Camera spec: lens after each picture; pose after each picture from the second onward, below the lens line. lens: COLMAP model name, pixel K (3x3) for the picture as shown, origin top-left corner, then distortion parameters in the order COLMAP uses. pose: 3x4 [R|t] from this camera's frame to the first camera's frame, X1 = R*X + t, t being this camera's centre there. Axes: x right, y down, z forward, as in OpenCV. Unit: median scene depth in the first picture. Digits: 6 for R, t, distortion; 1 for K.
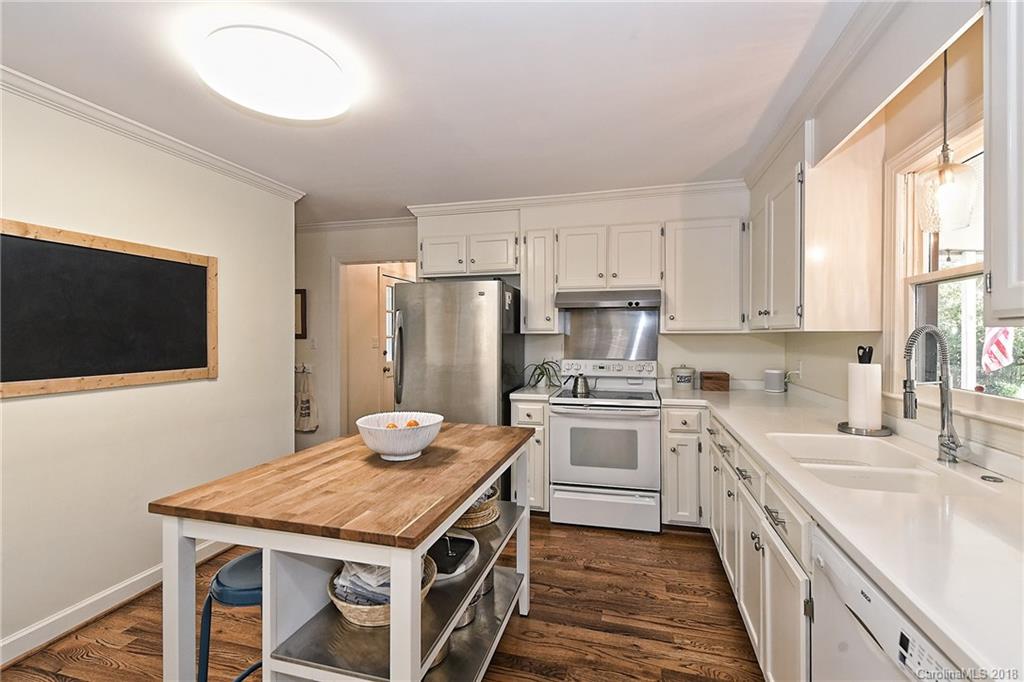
lens RADIAL K [[454.3, 0, 513.8], [0, 454.3, 336.5], [0, 0, 1]] dist [0.003625, -0.000109]
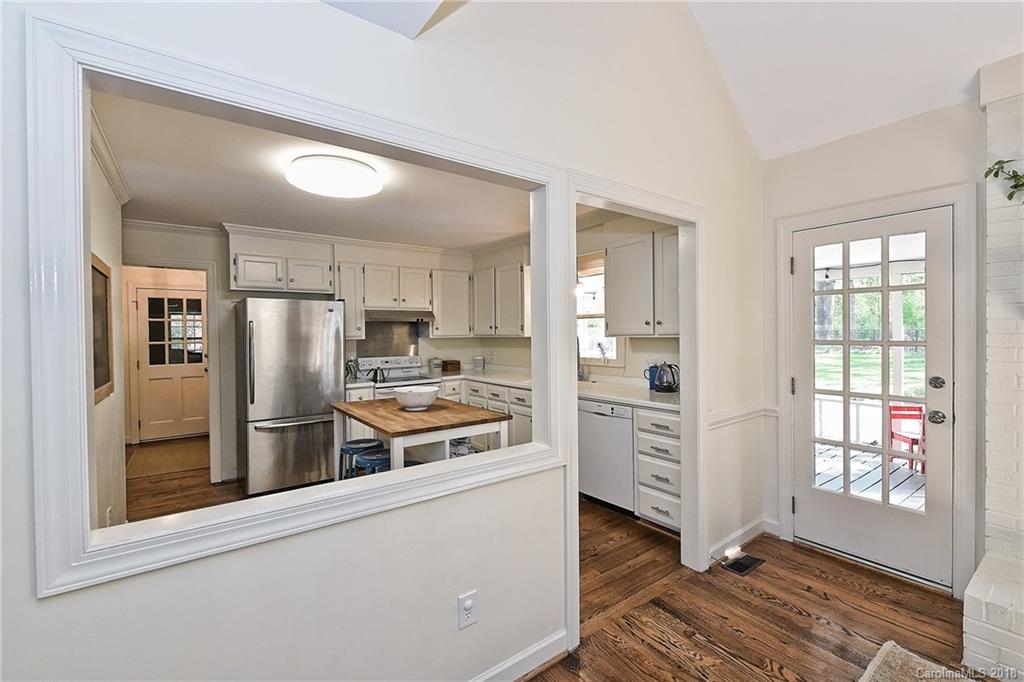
lens RADIAL K [[454.3, 0, 512.5], [0, 454.3, 341.8], [0, 0, 1]] dist [0.003625, -0.000109]
pose [[0.626054, -0.020901, 0.779499, -0.730760], [0.012905, 0.999782, 0.016442, -0.015976], [-0.779673, -0.000234, 0.626187, -0.234488]]
